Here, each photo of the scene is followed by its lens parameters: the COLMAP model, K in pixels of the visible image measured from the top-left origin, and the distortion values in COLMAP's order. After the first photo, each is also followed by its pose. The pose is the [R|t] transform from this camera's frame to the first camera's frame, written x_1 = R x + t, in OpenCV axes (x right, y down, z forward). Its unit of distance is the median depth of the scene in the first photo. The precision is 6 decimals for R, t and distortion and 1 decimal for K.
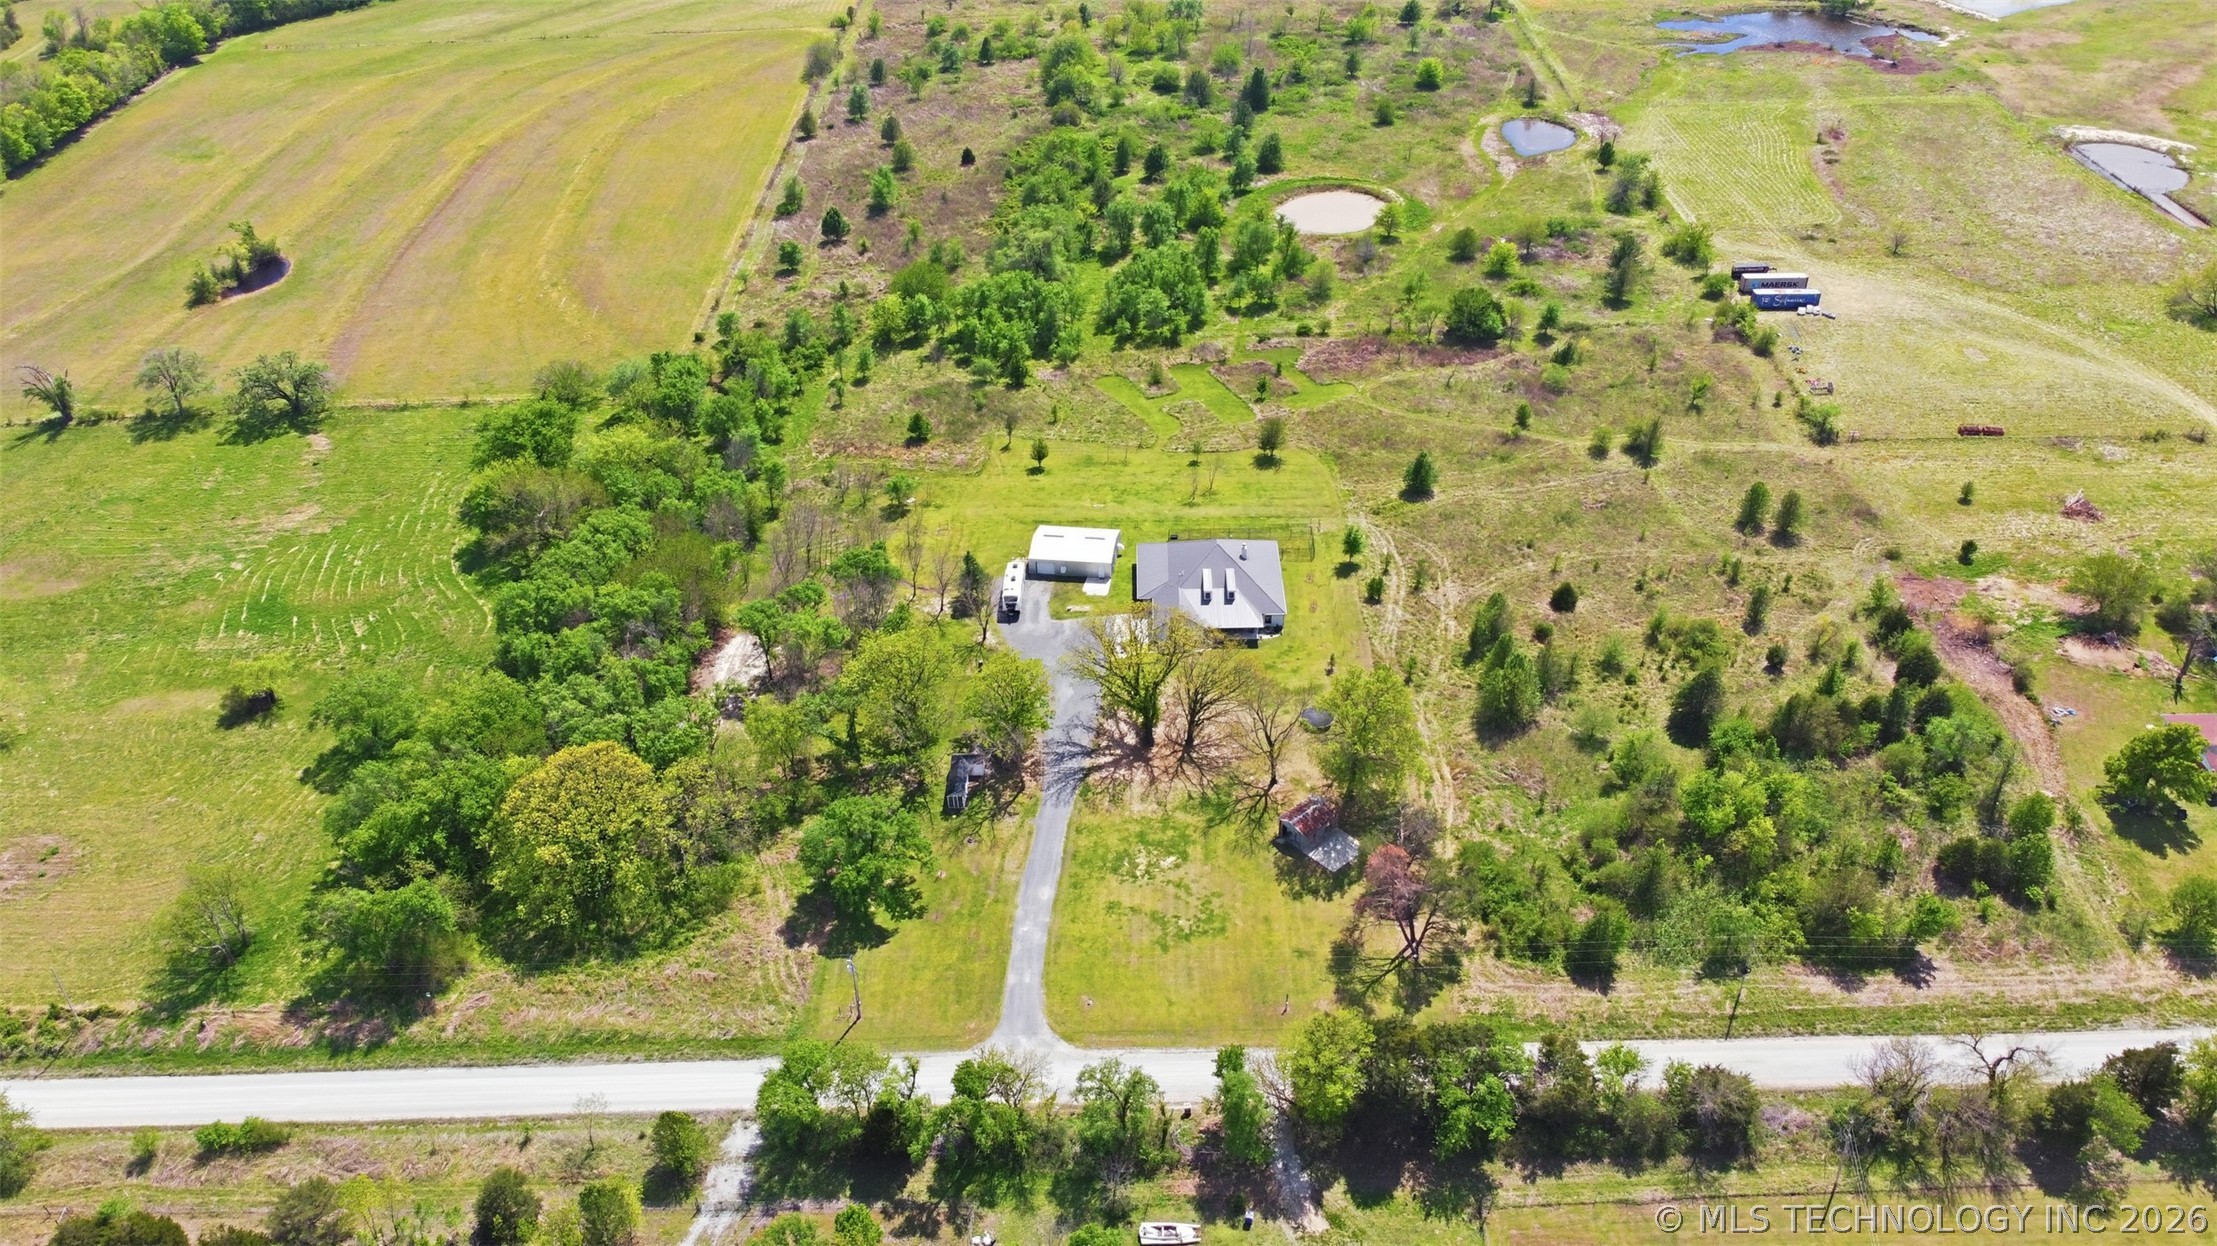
lens RADIAL K [[1665.4, 0, 1106.4], [0, 1665.4, 625.5], [0, 0, 1]] dist [0.010638, -0.015206]
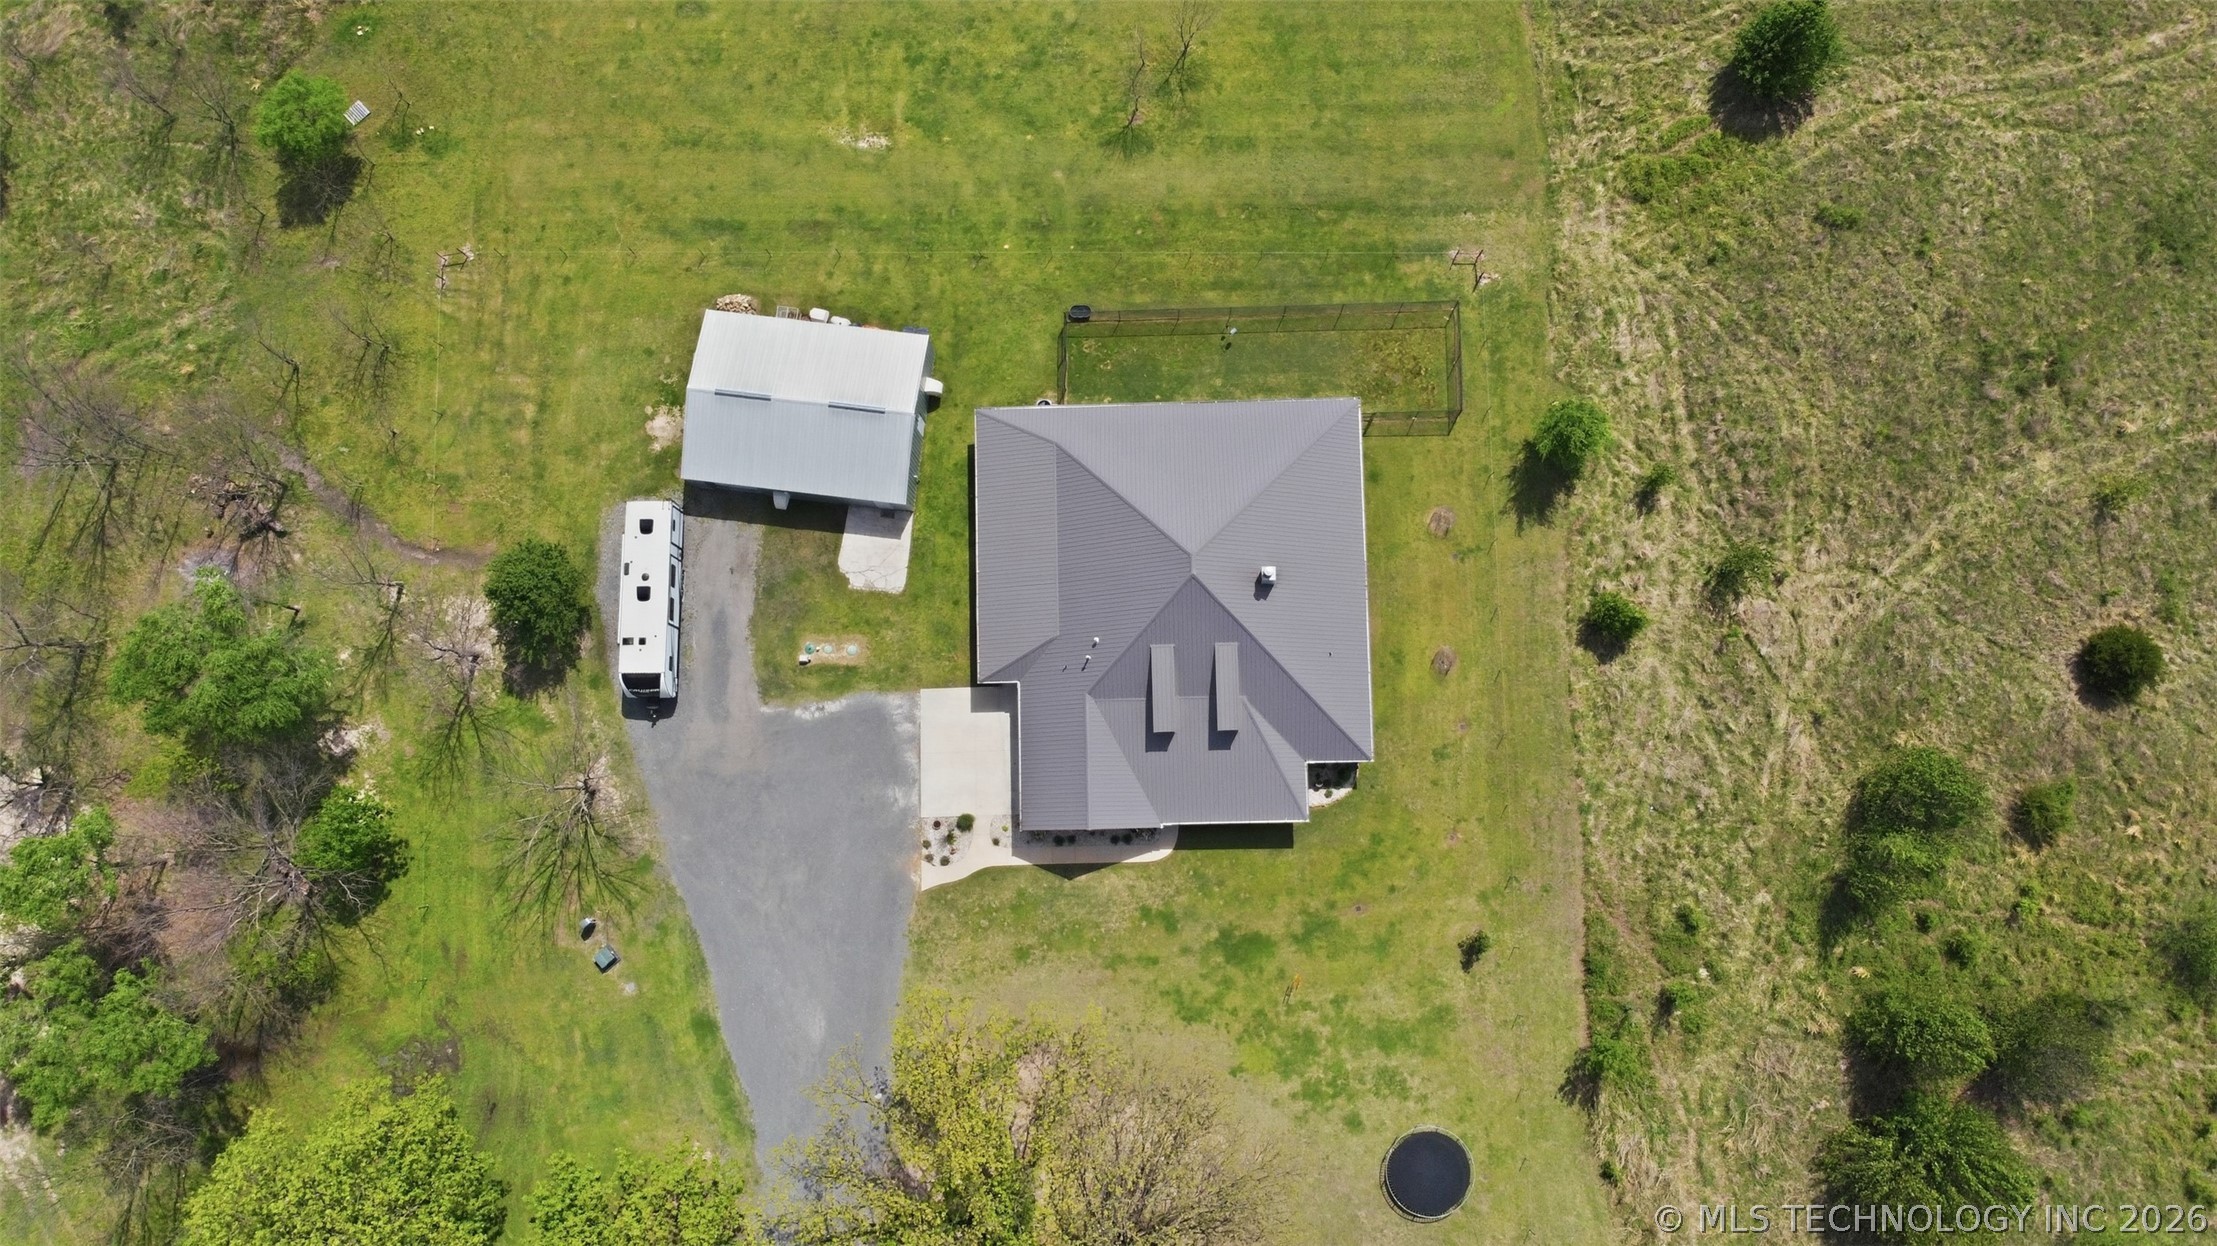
lens RADIAL K [[1665.4, 0, 1116.9], [0, 1665.4, 623.6], [0, 0, 1]] dist [0.010638, -0.015206]
pose [[0.999610, -0.027872, -0.001803, 0.048790], [0.019877, 0.664578, 0.746954, -0.290520], [-0.019621, -0.746699, 0.664873, 0.726086]]
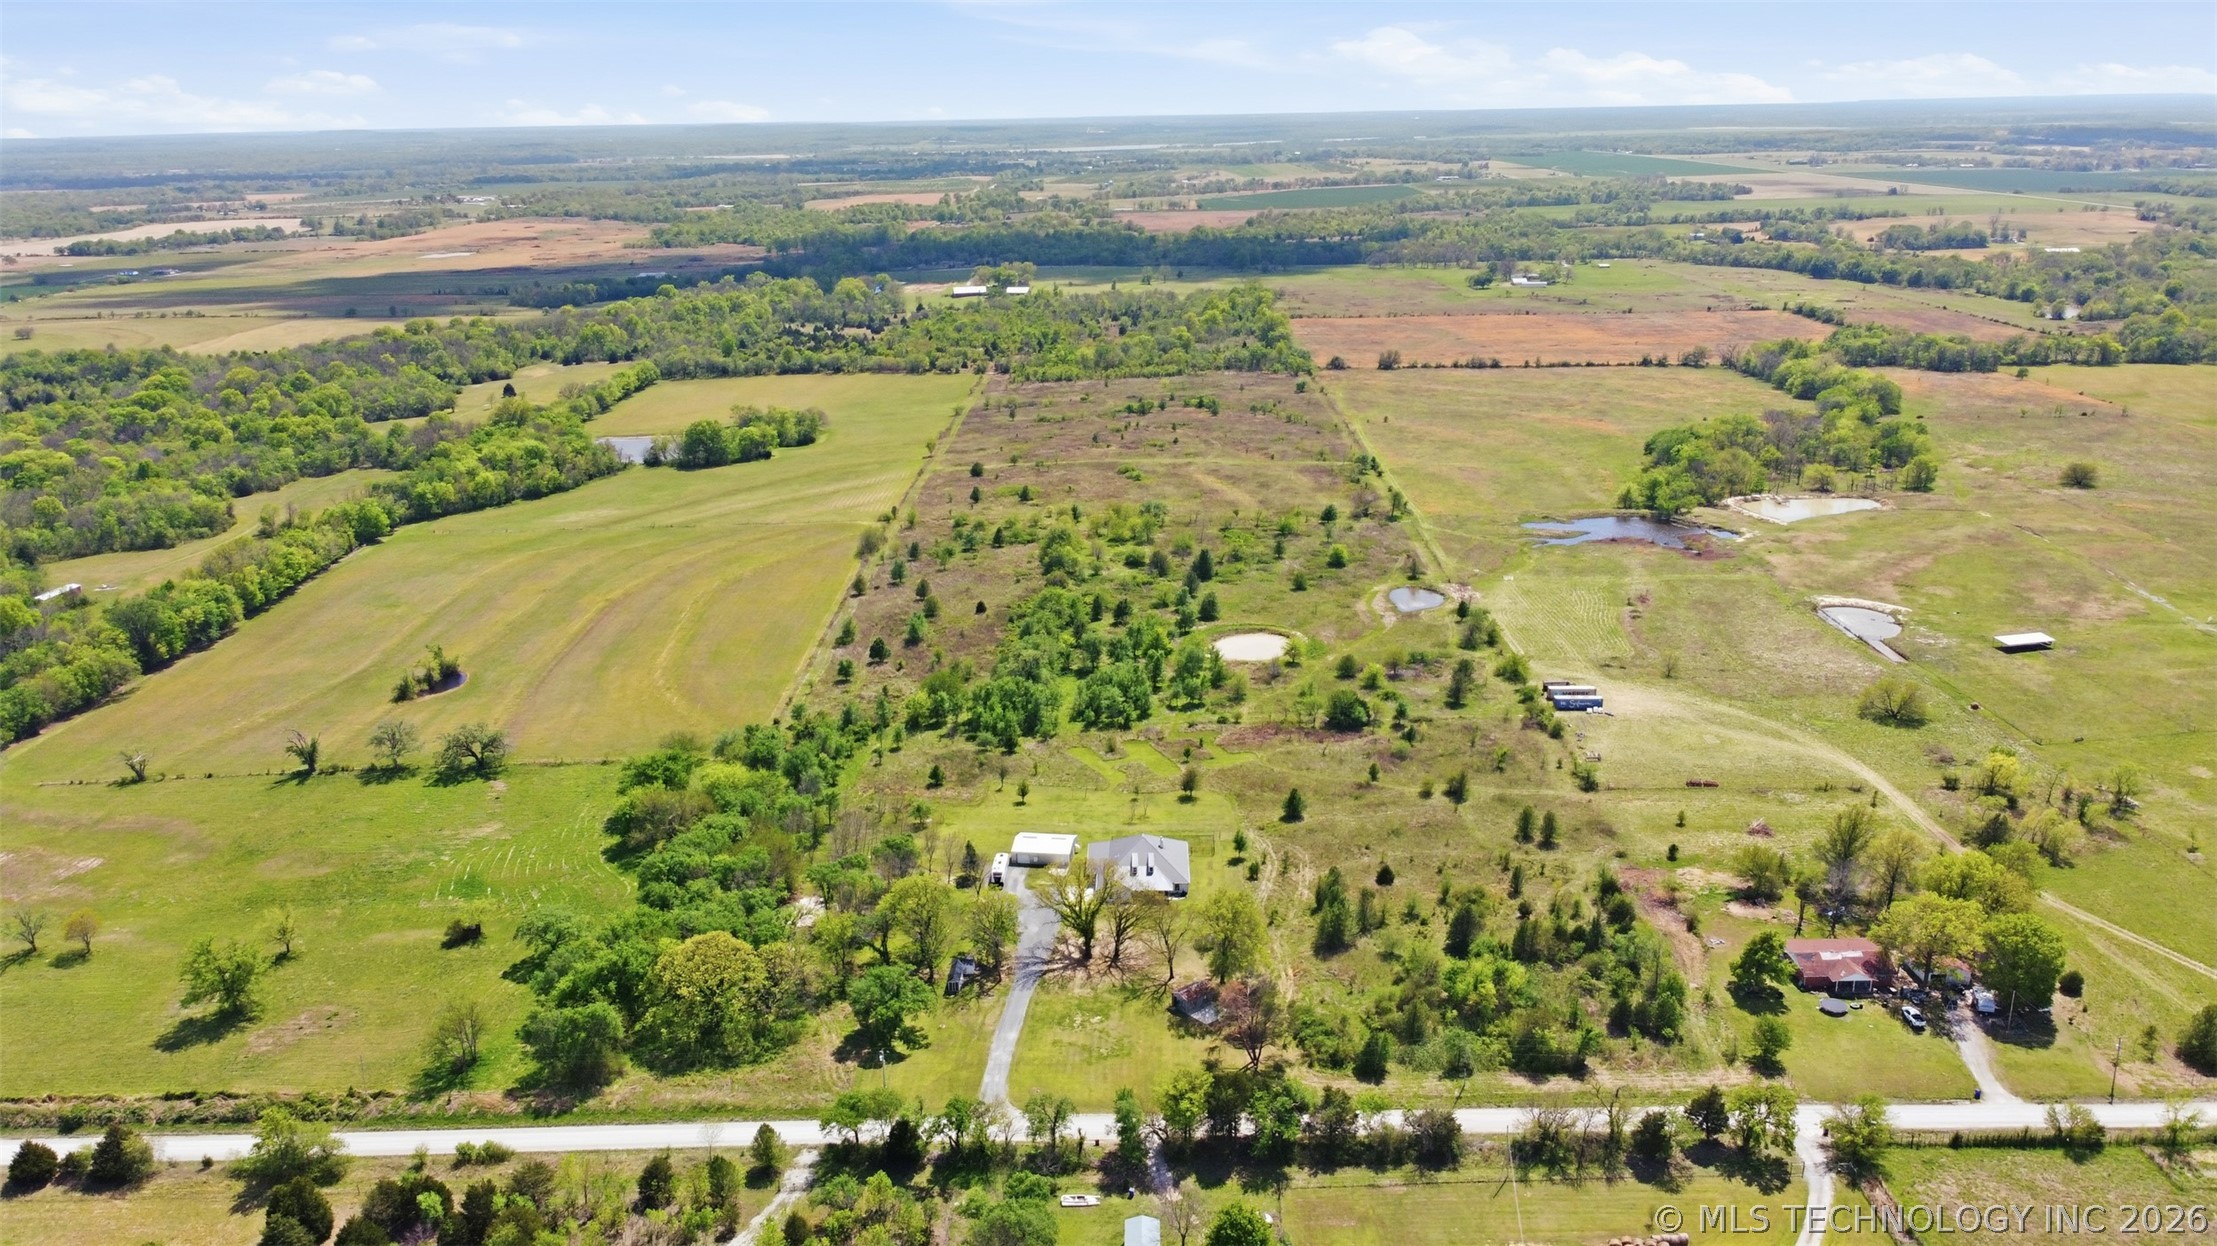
lens RADIAL K [[1665.4, 0, 1105.8], [0, 1665.4, 627.0], [0, 0, 1]] dist [0.010638, -0.015206]
pose [[0.999914, 0.010502, -0.007903, 0.042295], [-0.012365, 0.955477, -0.294806, 0.192769], [0.004455, 0.294879, 0.955524, -0.405979]]
